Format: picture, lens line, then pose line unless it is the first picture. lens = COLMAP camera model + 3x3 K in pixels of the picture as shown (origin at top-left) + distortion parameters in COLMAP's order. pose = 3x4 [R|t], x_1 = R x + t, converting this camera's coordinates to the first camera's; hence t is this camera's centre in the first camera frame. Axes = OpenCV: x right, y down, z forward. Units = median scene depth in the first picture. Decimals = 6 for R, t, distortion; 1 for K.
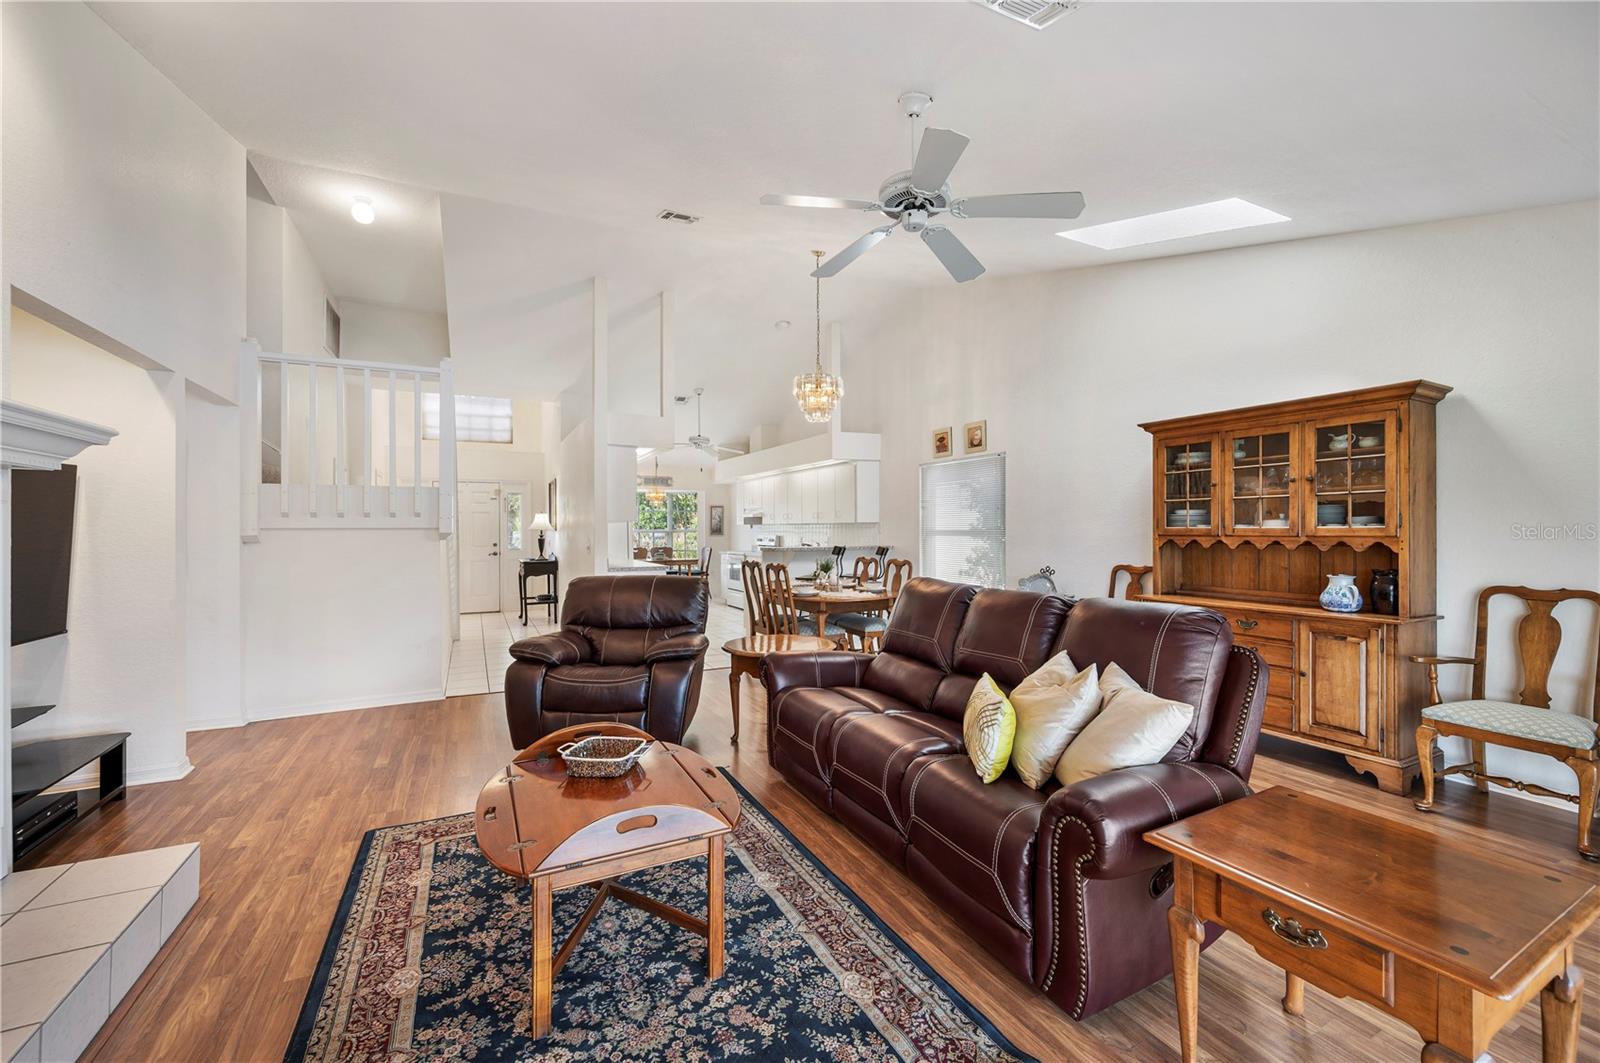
lens RADIAL K [[646.0, 0, 802.1], [0, 646.0, 527.8], [0, 0, 1]] dist [-0.000754, -0.000176]
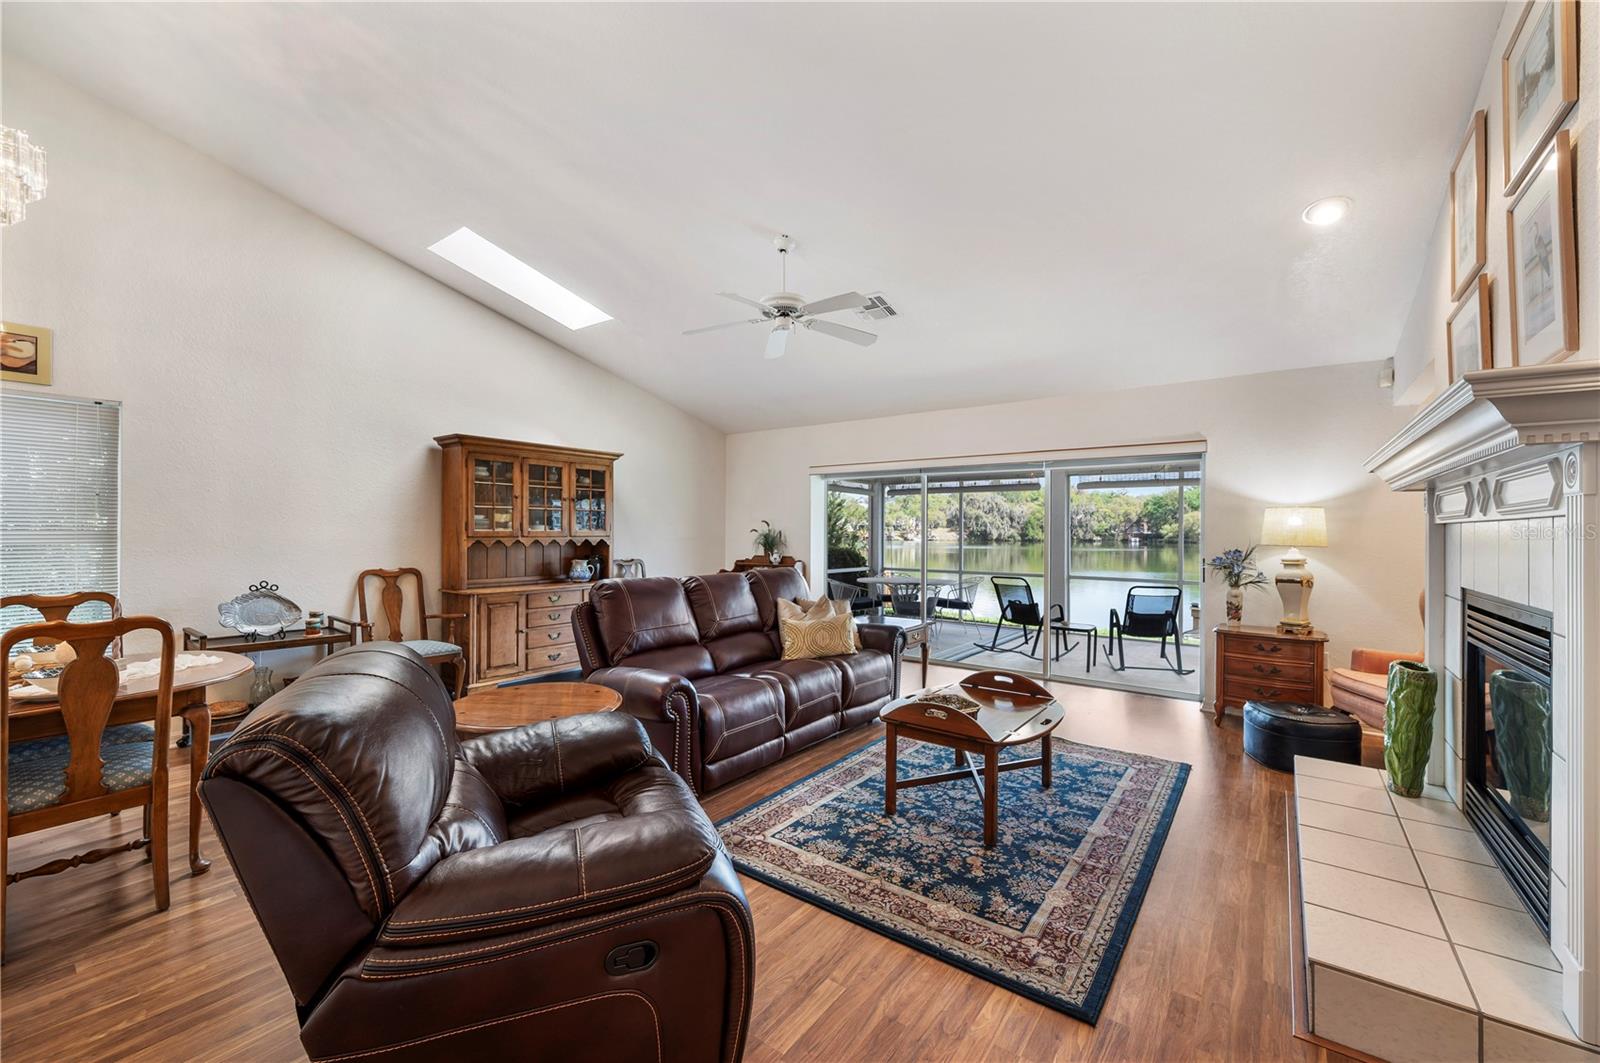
lens RADIAL K [[635.7, 0, 806.8], [0, 635.7, 532.1], [0, 0, 1]] dist [-0.001046, -0.000387]
pose [[-0.444623, -0.000485, 0.895718, -0.761664], [-0.003572, 0.999993, -0.001231, 0.002416], [-0.895711, -0.003747, -0.444621, 1.053975]]
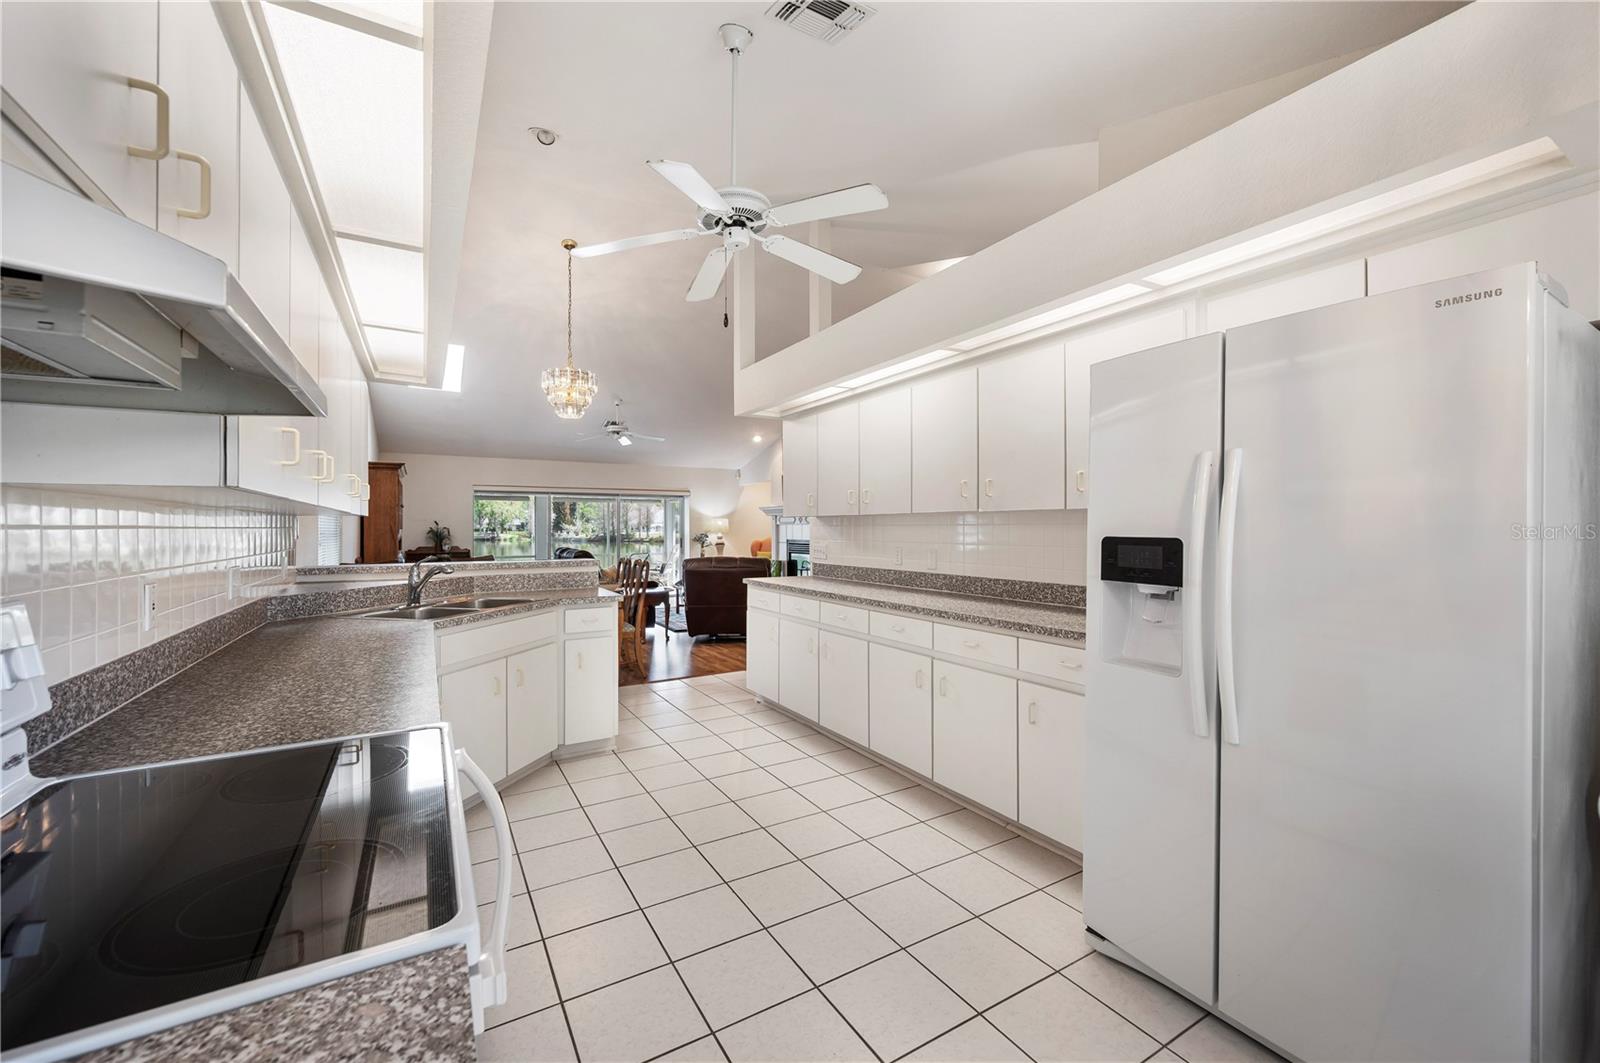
lens RADIAL K [[635.7, 0, 806.8], [0, 635.7, 532.1], [0, 0, 1]] dist [-0.001046, -0.000387]
pose [[-0.997740, 0.007745, -0.066739, -0.390901], [0.007264, 0.999946, 0.007455, 0.004138], [0.066793, 0.006954, -0.997743, 2.899975]]
